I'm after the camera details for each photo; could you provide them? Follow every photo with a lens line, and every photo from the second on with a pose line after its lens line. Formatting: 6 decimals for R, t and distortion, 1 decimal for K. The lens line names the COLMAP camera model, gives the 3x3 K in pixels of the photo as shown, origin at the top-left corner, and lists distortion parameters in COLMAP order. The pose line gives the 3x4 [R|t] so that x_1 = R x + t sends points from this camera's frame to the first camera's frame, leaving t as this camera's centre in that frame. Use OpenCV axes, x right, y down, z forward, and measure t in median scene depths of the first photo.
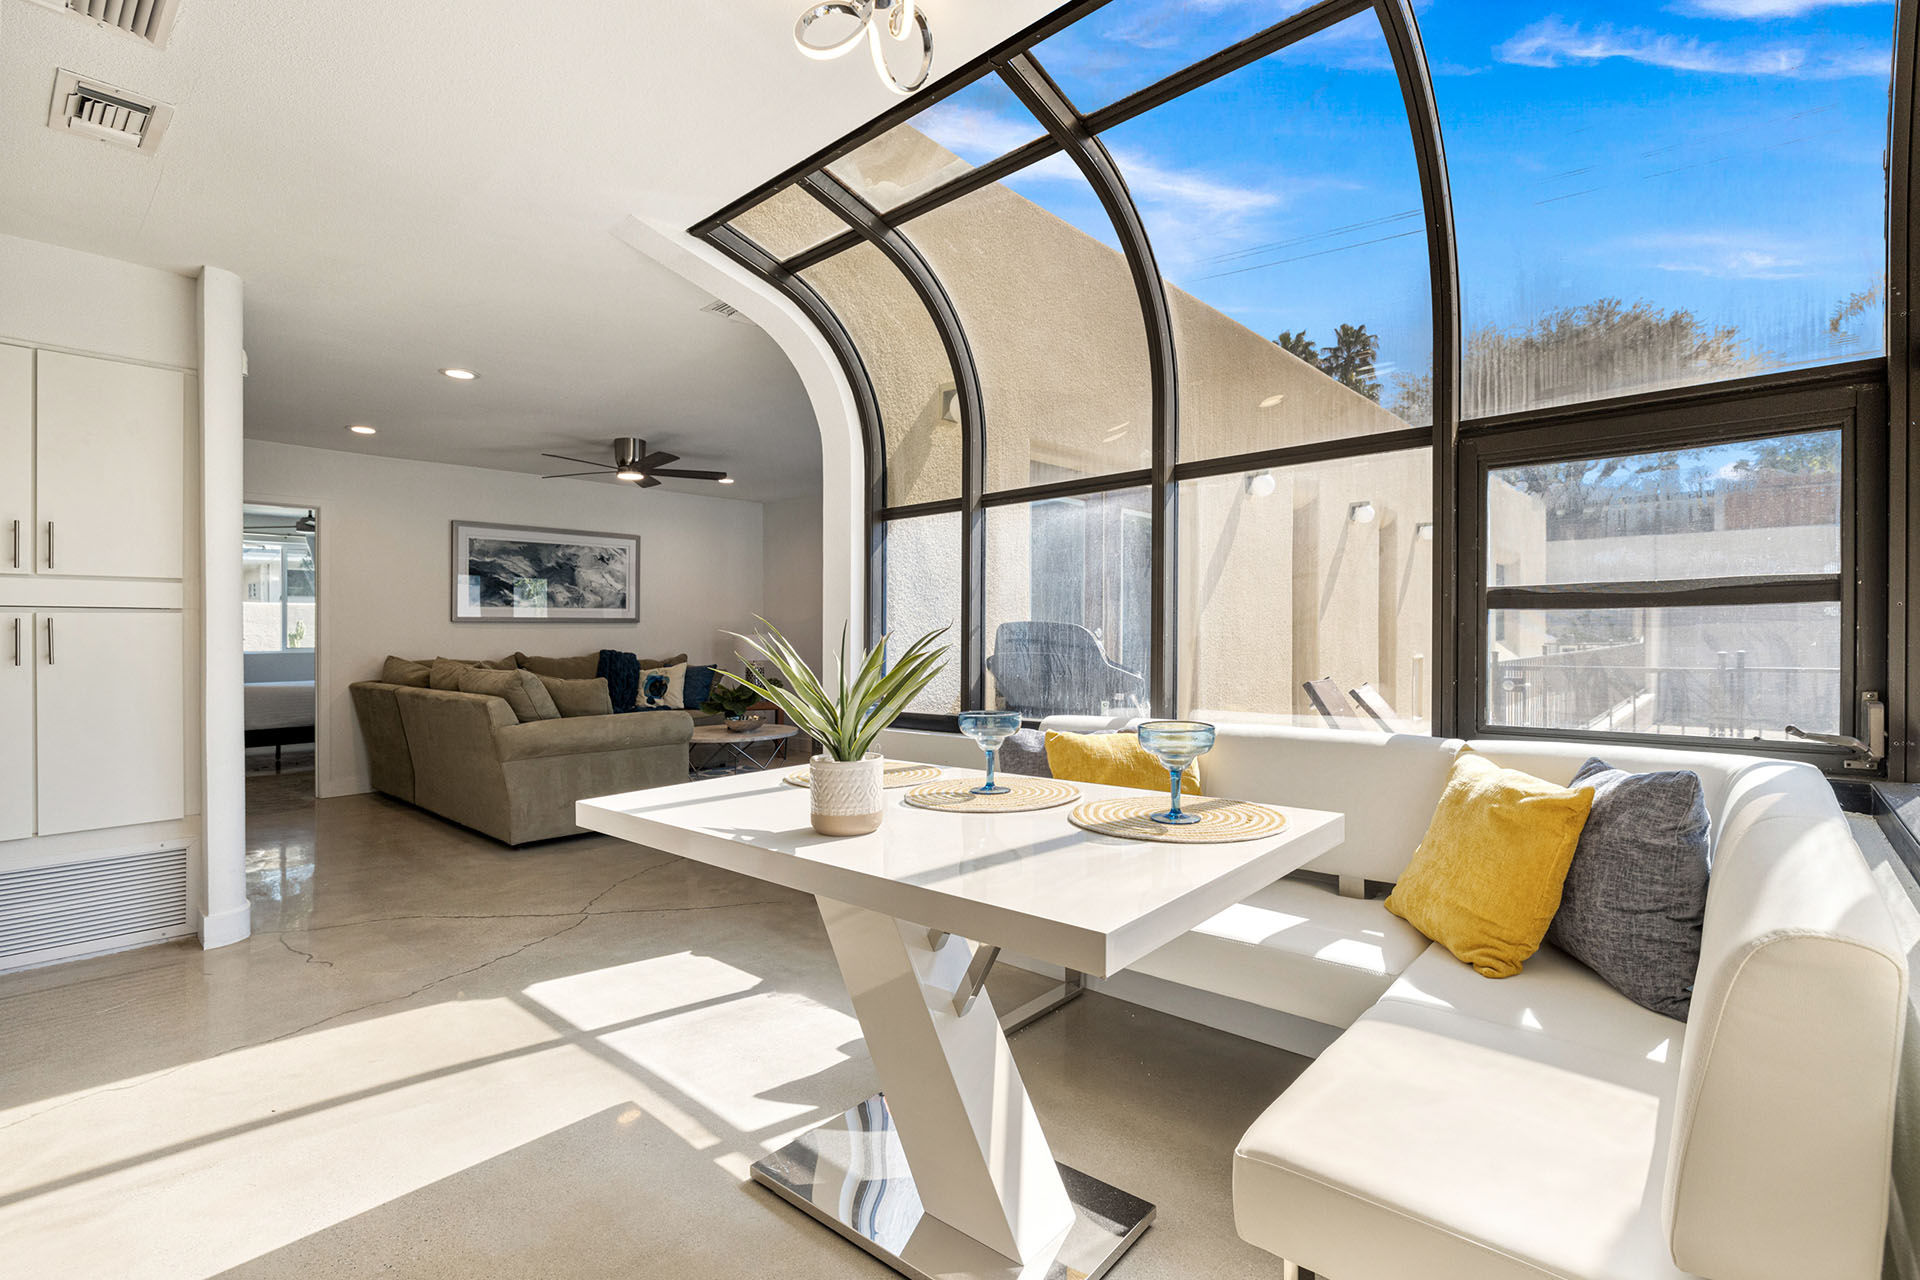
lens RADIAL K [[916.4, 0, 969.8], [0, 916.4, 624.1], [0, 0, 1]] dist [-0.006040, 0.001413]
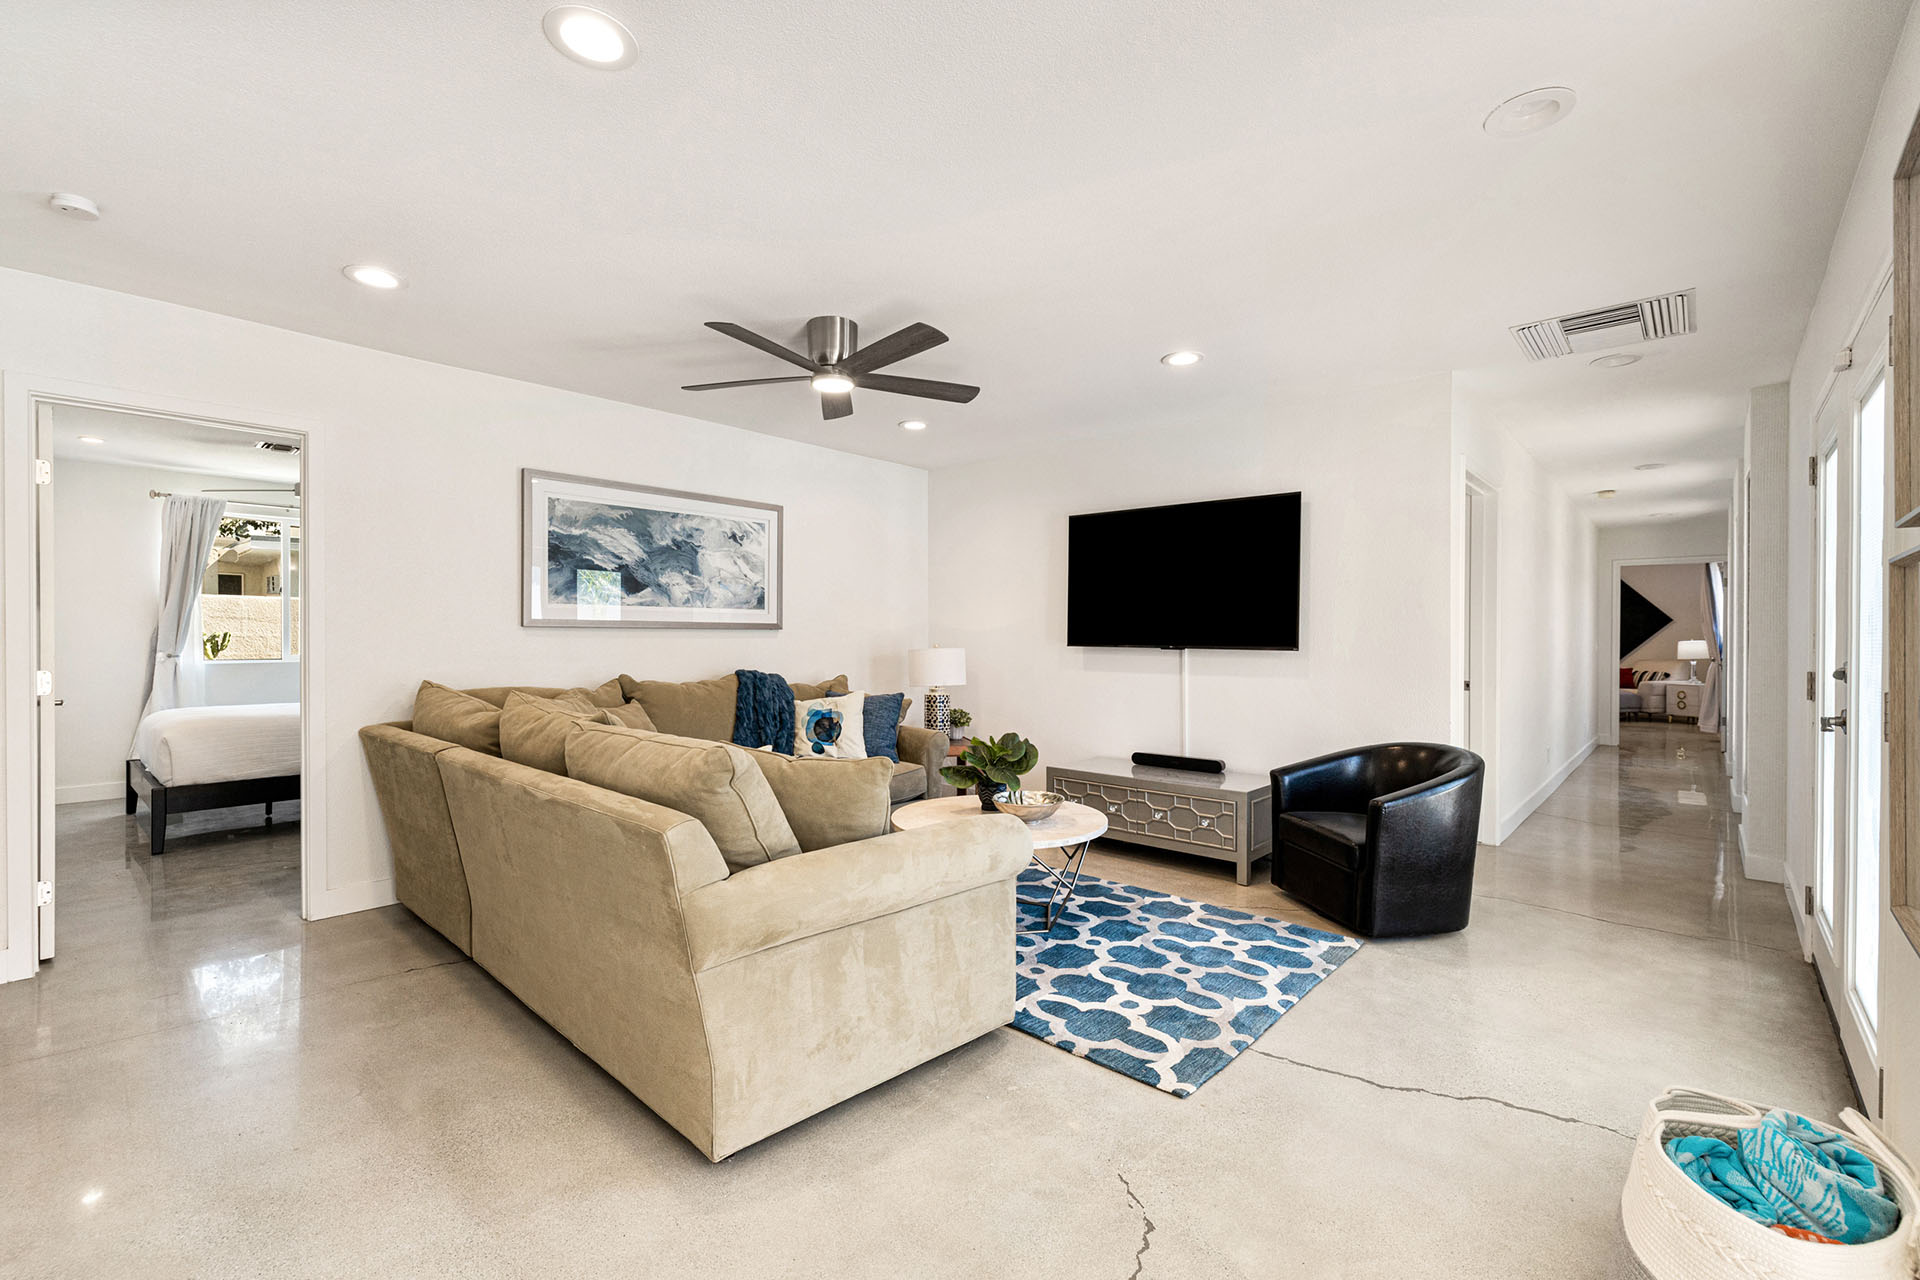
lens RADIAL K [[828.1, 0, 944.4], [0, 828.1, 648.7], [0, 0, 1]] dist [-0.002515, 0.000335]
pose [[0.999919, 0.012476, -0.002692, -0.257135], [-0.012400, 0.999572, 0.026506, -0.006068], [0.003021, -0.026470, 0.999645, 0.403089]]
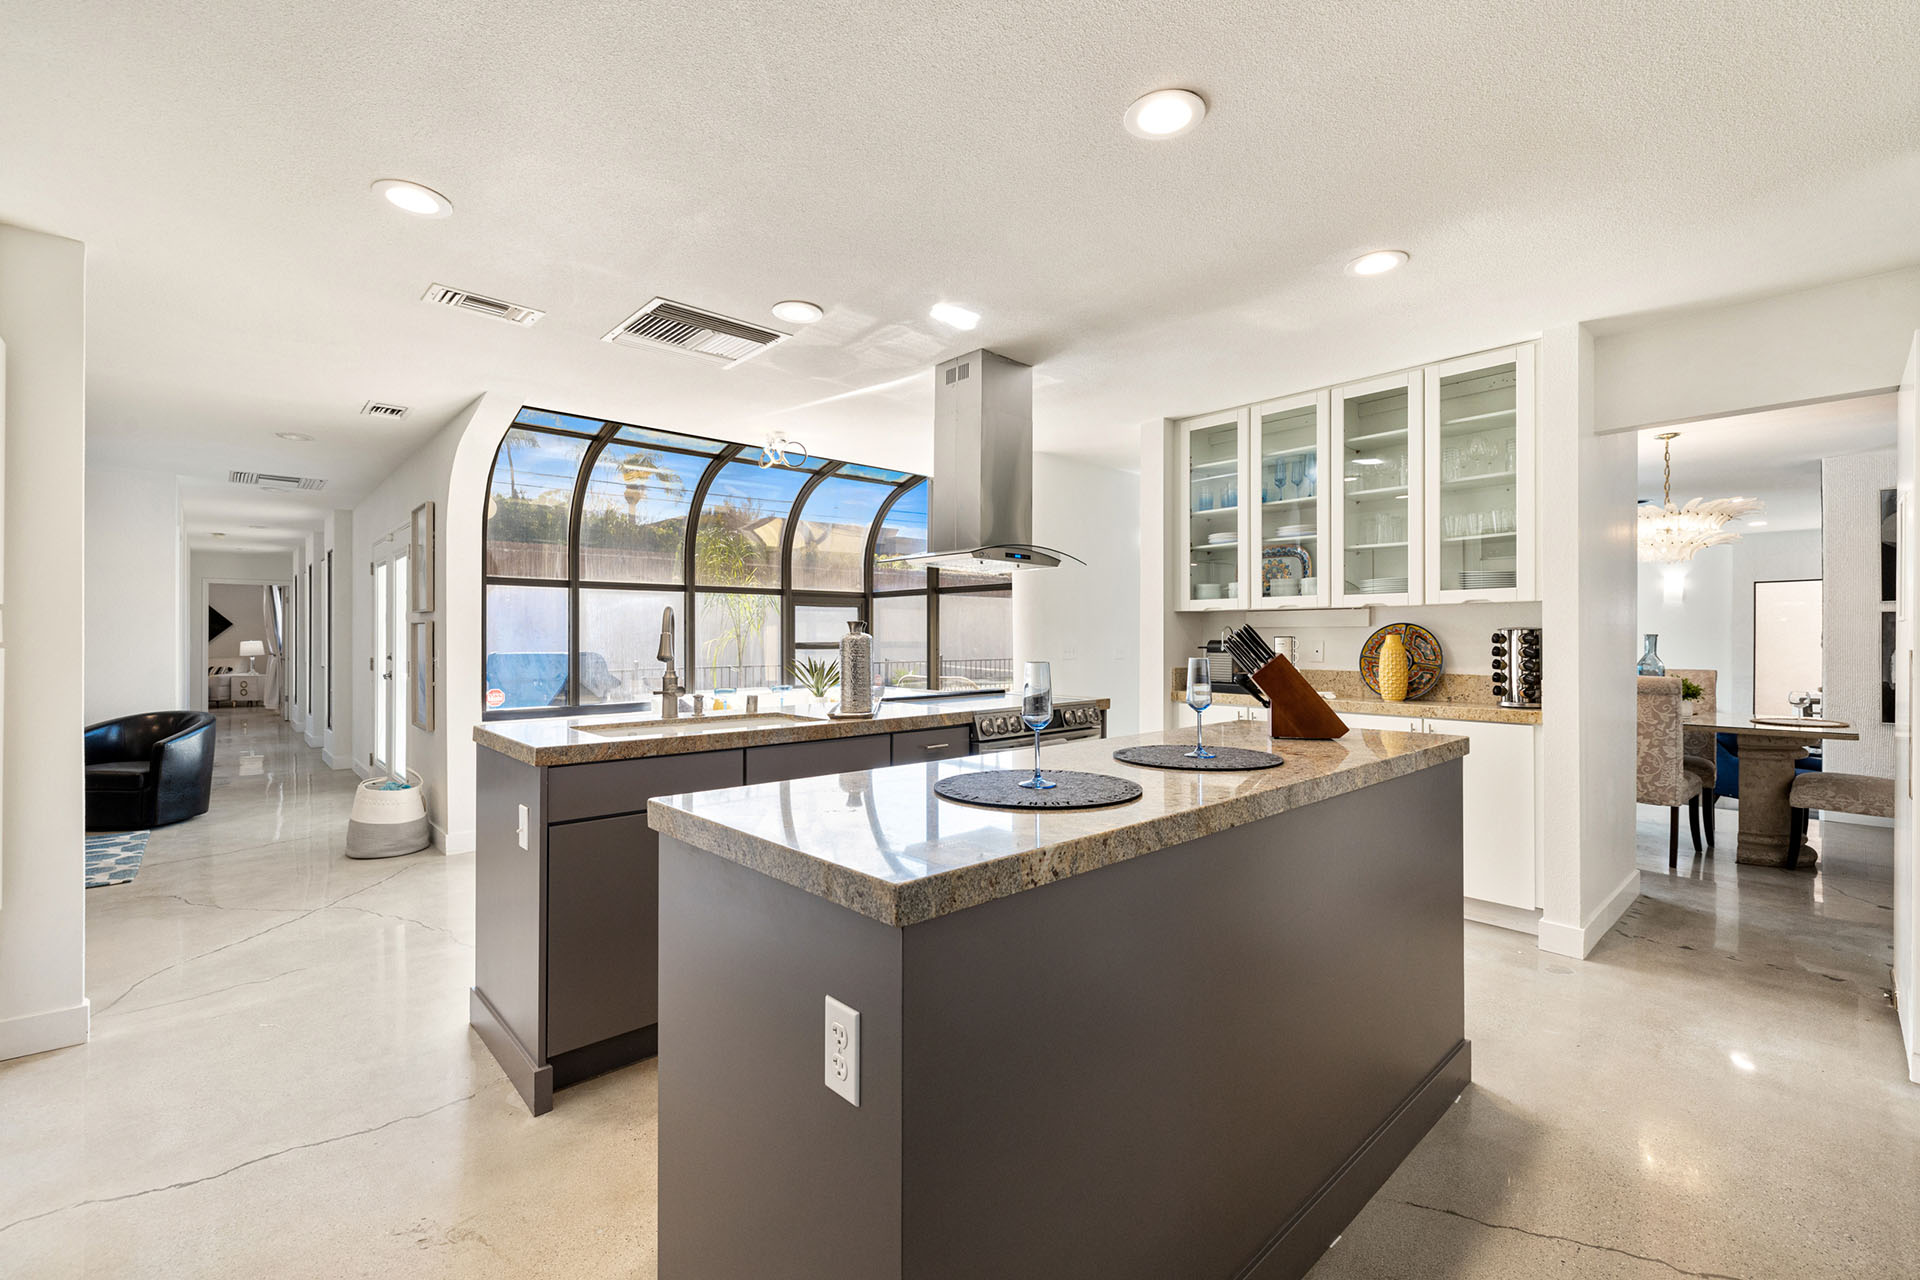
lens RADIAL K [[828.1, 0, 967.8], [0, 828.1, 635.3], [0, 0, 1]] dist [-0.002515, 0.000335]
pose [[0.085355, 0.008130, 0.996317, -0.722581], [-0.010324, 0.999920, -0.007275, -0.015465], [-0.996297, -0.009665, 0.085432, 0.051094]]
